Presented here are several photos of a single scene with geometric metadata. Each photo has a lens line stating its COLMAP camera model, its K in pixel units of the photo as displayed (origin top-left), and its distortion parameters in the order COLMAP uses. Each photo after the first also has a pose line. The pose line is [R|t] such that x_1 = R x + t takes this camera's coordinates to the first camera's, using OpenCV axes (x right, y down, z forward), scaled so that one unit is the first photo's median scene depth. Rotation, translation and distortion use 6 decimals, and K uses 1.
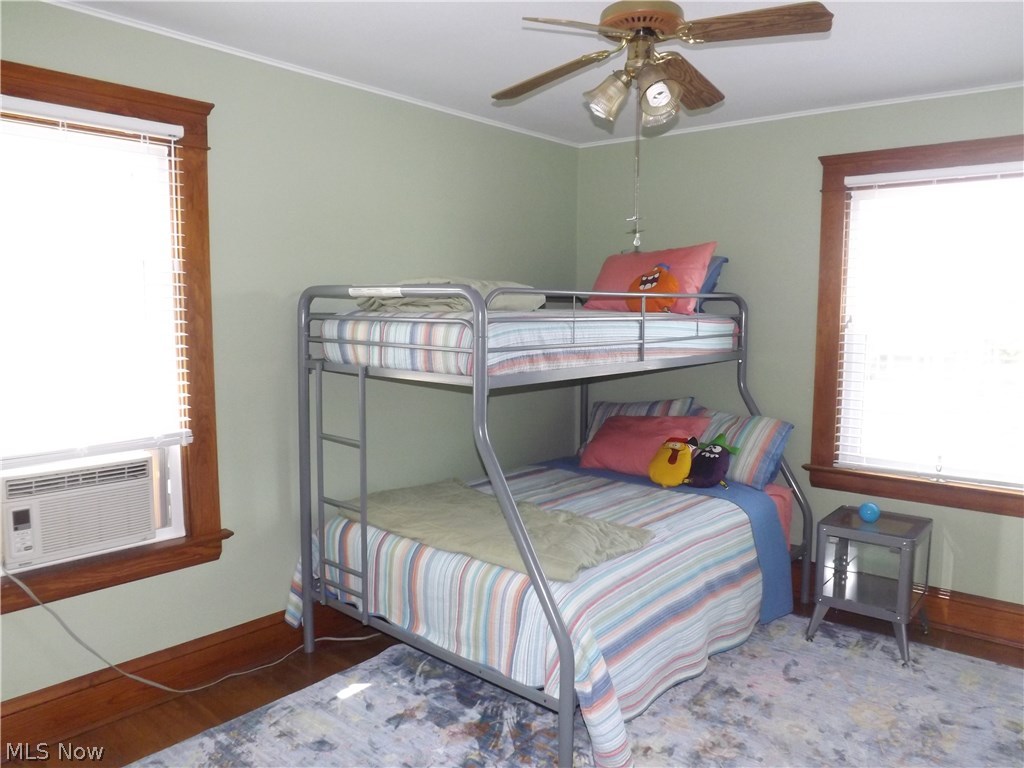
lens RADIAL K [[758.5, 0, 519.5], [0, 758.5, 382.9], [0, 0, 1]] dist [-0.057300, 0.008191]
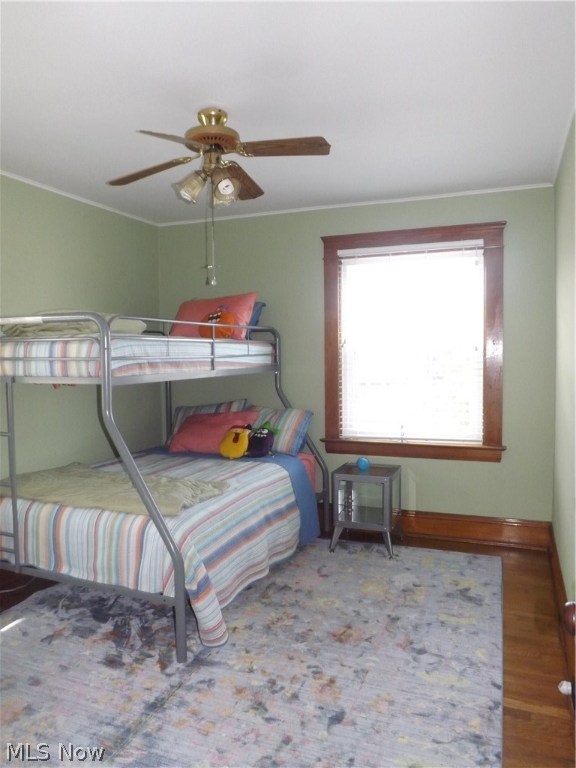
lens RADIAL K [[568.9, 0, 286.1], [0, 568.9, 383.9], [0, 0, 1]] dist [-0.057300, 0.008191]
pose [[0.949580, -0.033418, 0.311738, -0.053955], [0.048199, 0.998043, -0.039826, 0.054081], [-0.309797, 0.052844, 0.949333, -0.090145]]
